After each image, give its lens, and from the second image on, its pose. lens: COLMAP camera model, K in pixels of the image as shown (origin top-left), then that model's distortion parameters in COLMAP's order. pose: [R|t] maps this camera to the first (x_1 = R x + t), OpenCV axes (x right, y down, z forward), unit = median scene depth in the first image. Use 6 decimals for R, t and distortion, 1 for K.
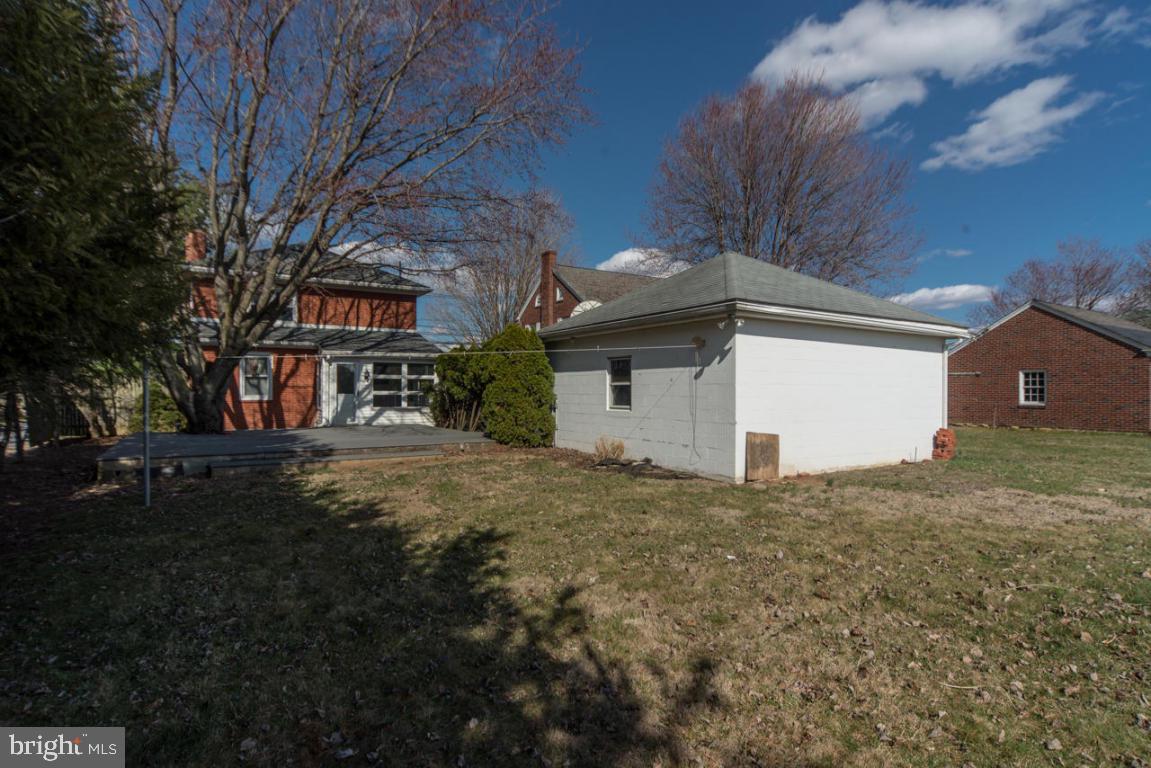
lens RADIAL K [[567.6, 0, 575.5], [0, 567.6, 384.0], [0, 0, 1]] dist [-0.011109, 0.000126]
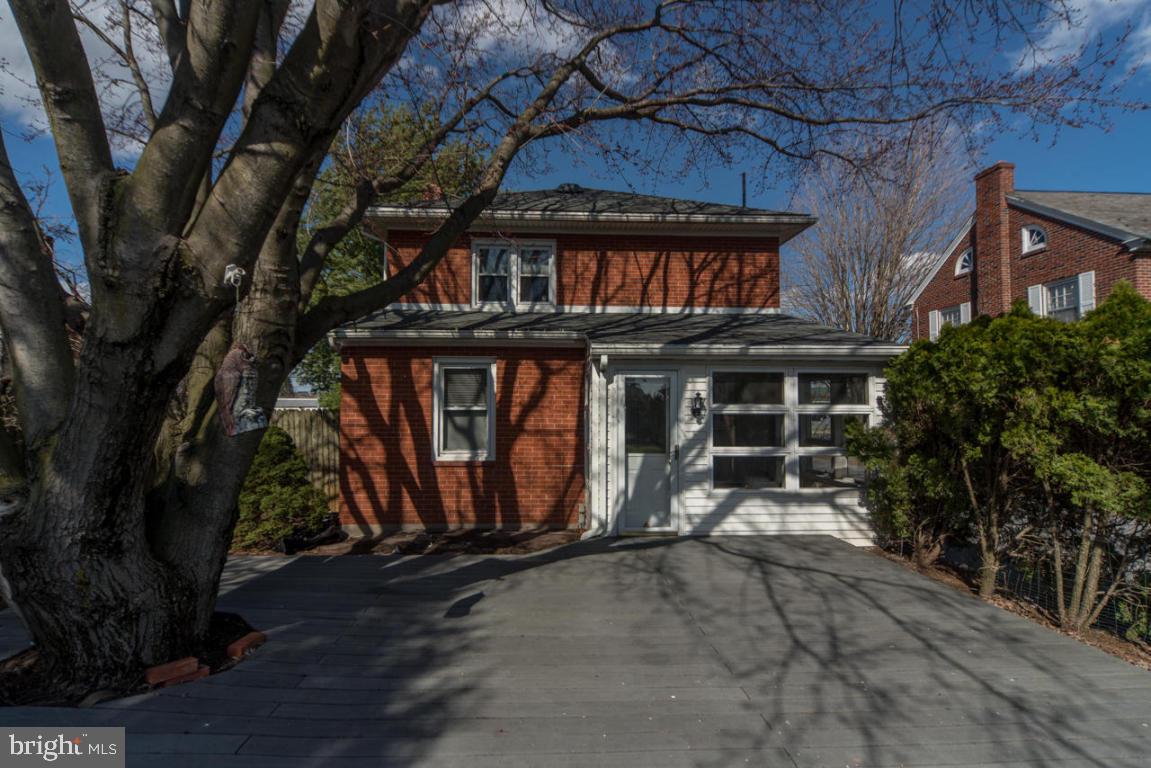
lens RADIAL K [[567.6, 0, 575.5], [0, 567.6, 384.0], [0, 0, 1]] dist [-0.011109, 0.000126]
pose [[0.878699, -0.020898, -0.476919, -0.254273], [0.002130, 0.999203, -0.039860, -0.015212], [0.477372, 0.034009, 0.878043, 0.615667]]
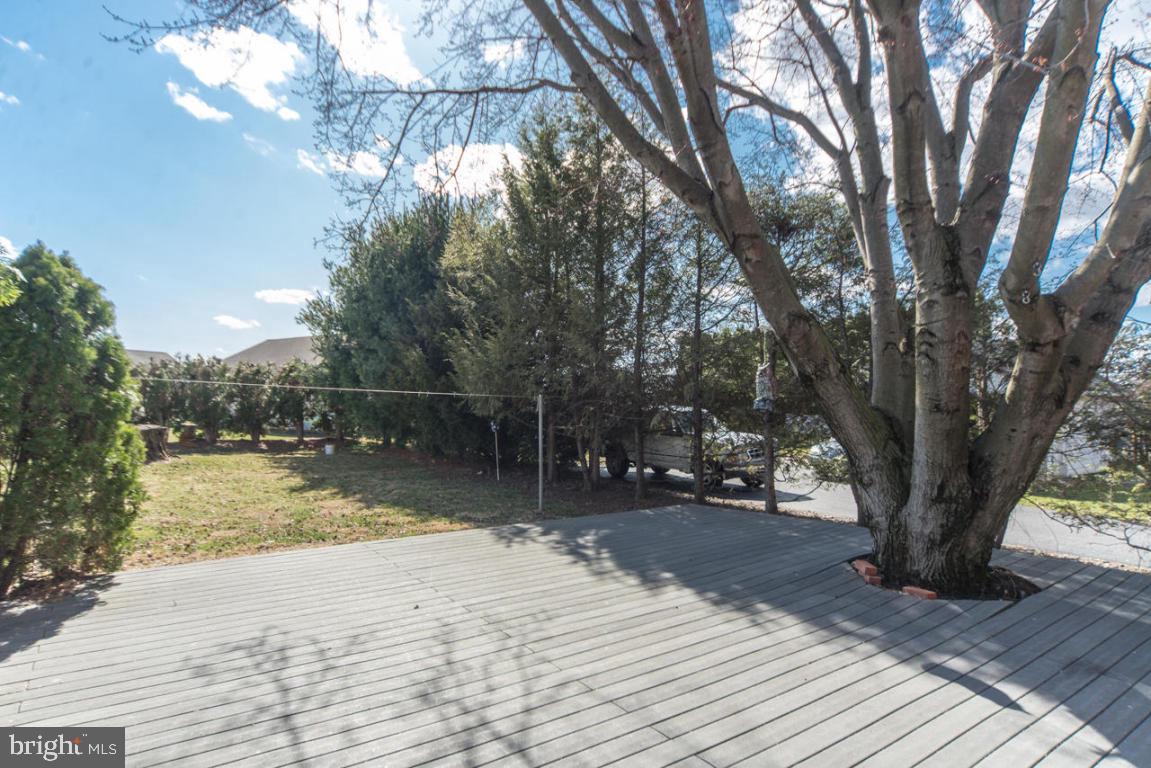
lens RADIAL K [[603.1, 0, 575.5], [0, 603.1, 384.0], [0, 0, 1]] dist [-0.001372, -0.000329]
pose [[-0.998319, -0.014949, -0.056003, -0.281591], [-0.013170, 0.999401, -0.032005, -0.011940], [0.056448, -0.031213, -0.997917, 0.925171]]
